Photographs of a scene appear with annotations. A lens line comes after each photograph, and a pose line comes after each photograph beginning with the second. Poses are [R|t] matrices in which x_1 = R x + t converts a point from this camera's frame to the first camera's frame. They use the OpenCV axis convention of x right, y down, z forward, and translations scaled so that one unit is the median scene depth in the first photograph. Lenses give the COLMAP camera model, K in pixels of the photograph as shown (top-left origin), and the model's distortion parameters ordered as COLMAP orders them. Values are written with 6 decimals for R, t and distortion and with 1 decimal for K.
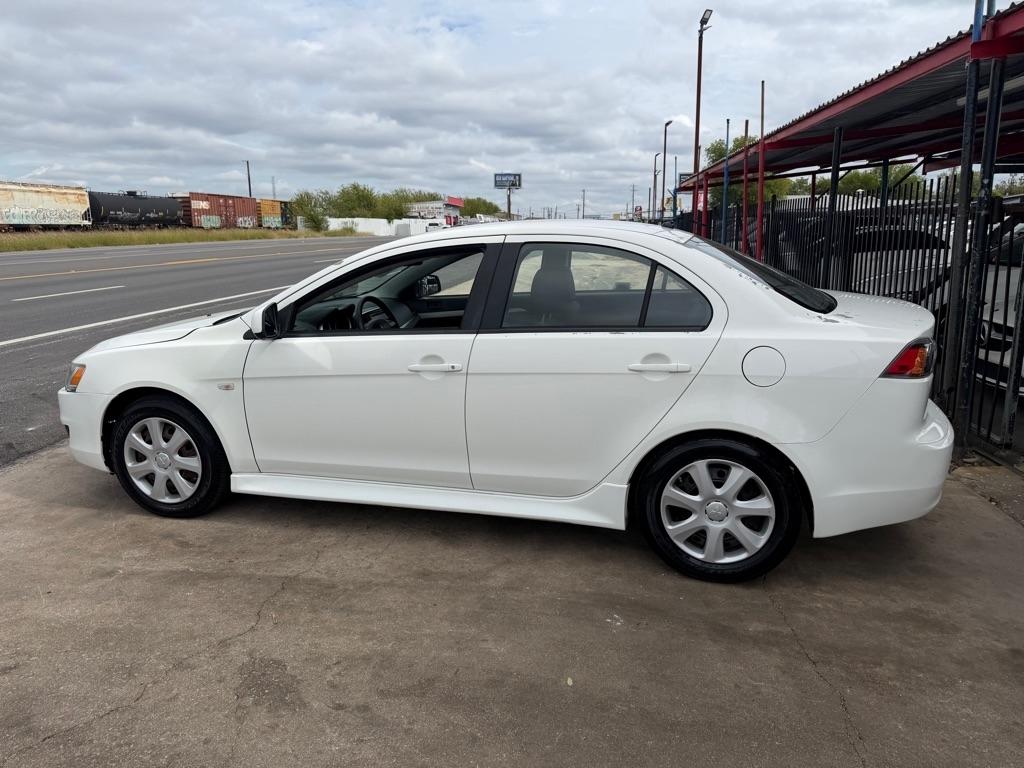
lens RADIAL K [[730.1, 0, 514.5], [0, 730.1, 376.6], [0, 0, 1]] dist [0.033838, -0.044116]
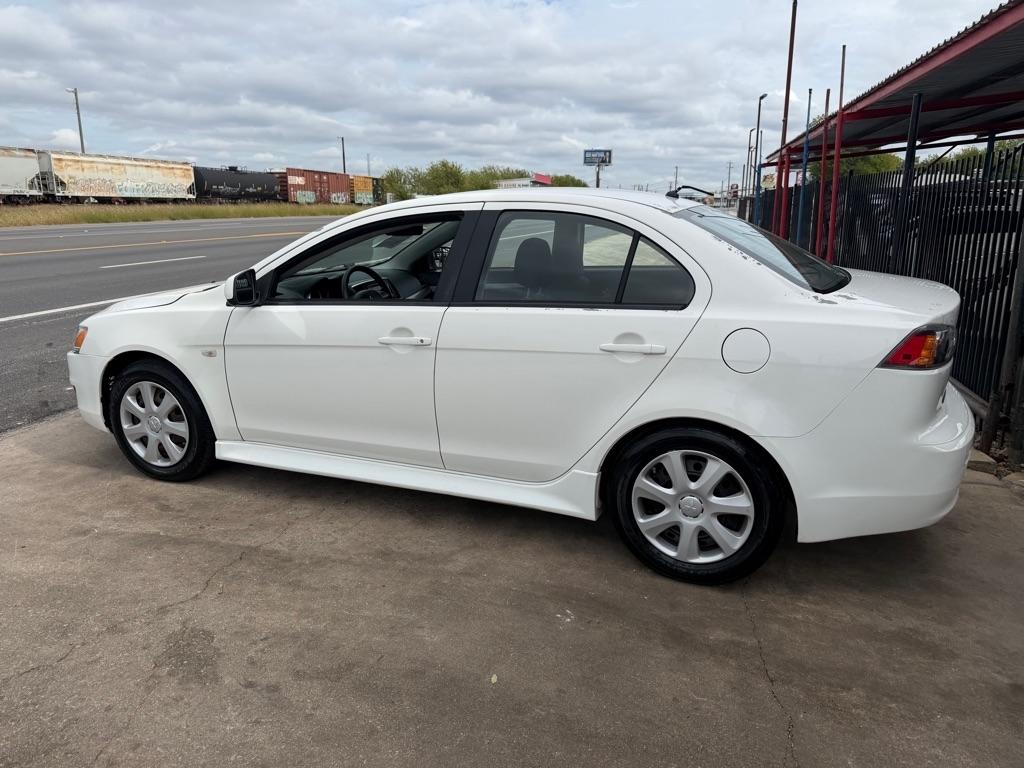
lens RADIAL K [[730.1, 0, 512.3], [0, 730.1, 378.3], [0, 0, 1]] dist [0.033838, -0.044116]
pose [[0.992428, 0.038464, -0.116651, 0.146430], [-0.034828, 0.998847, 0.033049, 0.000526], [0.117787, -0.028736, 0.992623, 0.063775]]
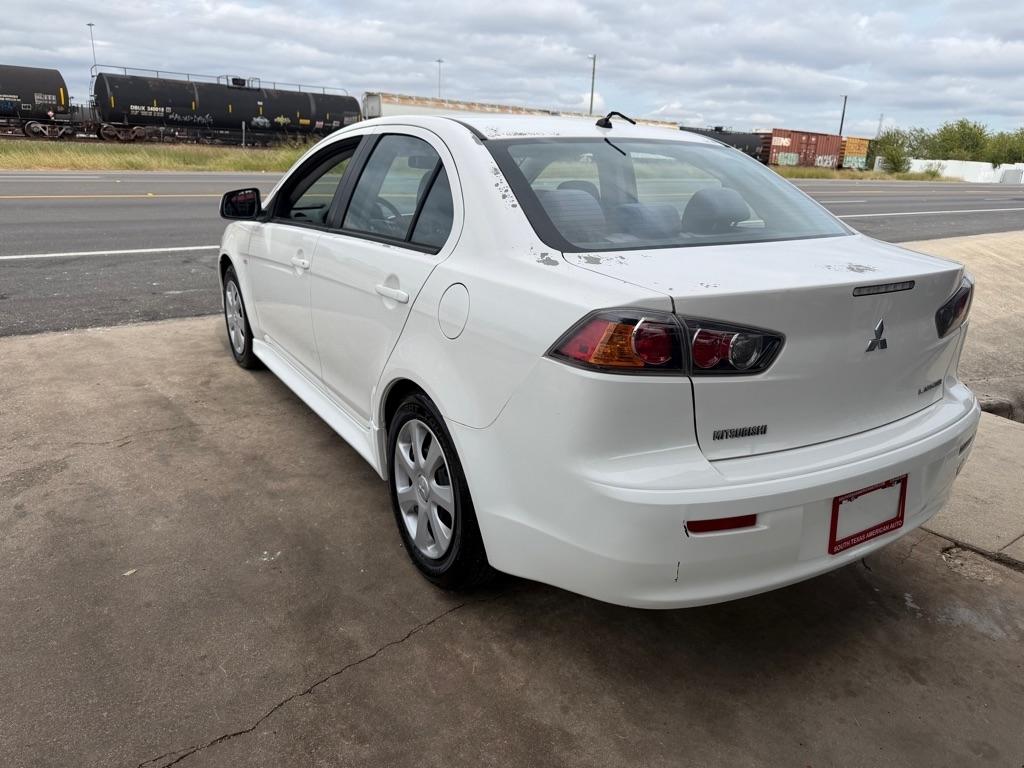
lens RADIAL K [[730.1, 0, 511.0], [0, 730.1, 375.9], [0, 0, 1]] dist [0.033838, -0.044116]
pose [[0.724027, 0.231190, -0.649874, 0.781149], [-0.180864, 0.972824, 0.144577, -0.059295], [0.665638, 0.012861, 0.746164, 0.455508]]
